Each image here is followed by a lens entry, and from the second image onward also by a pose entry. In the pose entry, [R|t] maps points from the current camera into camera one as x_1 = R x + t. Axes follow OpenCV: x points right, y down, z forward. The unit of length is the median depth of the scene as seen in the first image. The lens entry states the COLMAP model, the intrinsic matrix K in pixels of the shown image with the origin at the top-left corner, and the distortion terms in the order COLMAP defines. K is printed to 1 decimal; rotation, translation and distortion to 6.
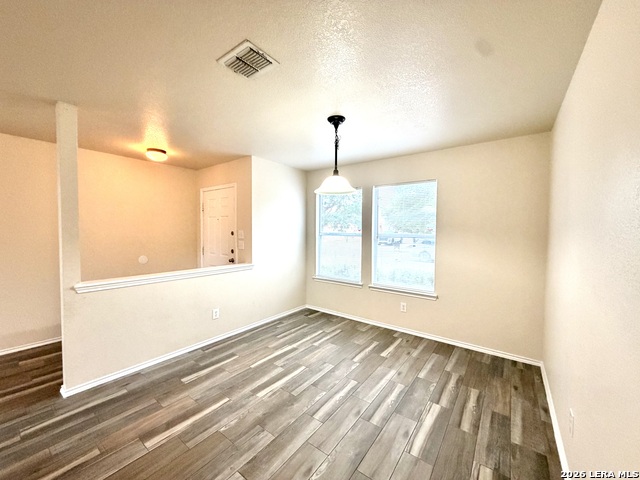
lens RADIAL K [[255.0, 0, 318.0], [0, 255.0, 238.8], [0, 0, 1]] dist [0.000219, 0.000105]
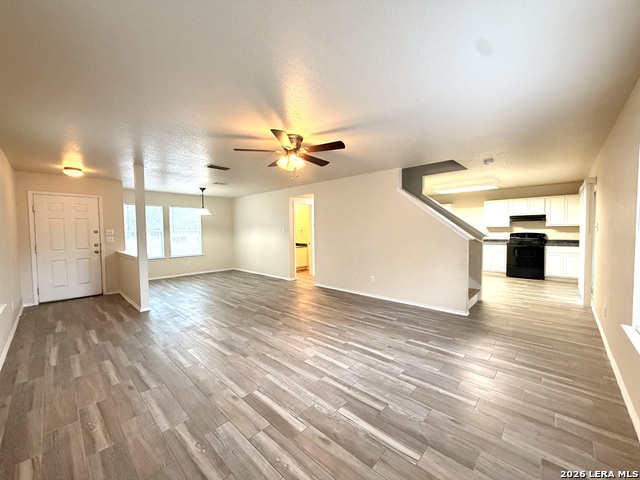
lens RADIAL K [[255.0, 0, 318.0], [0, 255.0, 238.8], [0, 0, 1]] dist [0.000219, 0.000105]
pose [[0.109548, -0.045387, 0.992945, -1.614943], [0.046278, 0.998107, 0.040517, 0.016391], [-0.992904, 0.041512, 0.111441, -0.339476]]
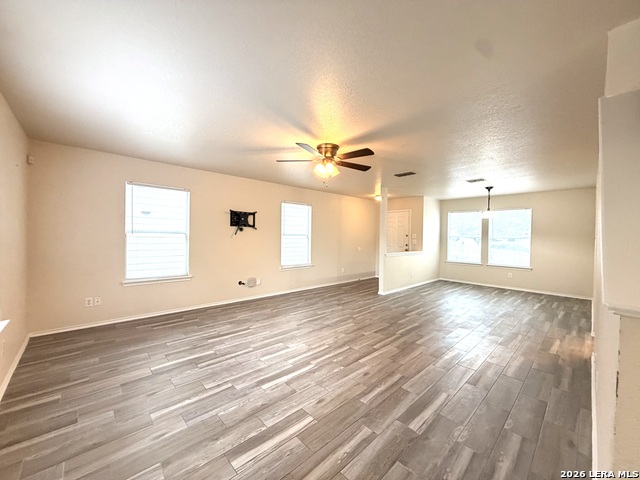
lens RADIAL K [[255.0, 0, 318.0], [0, 255.0, 238.8], [0, 0, 1]] dist [0.000219, 0.000105]
pose [[0.986016, 0.009172, -0.166396, -0.696903], [-0.012624, 0.999726, -0.019704, 0.050118], [0.166170, 0.021529, 0.985862, -1.015945]]
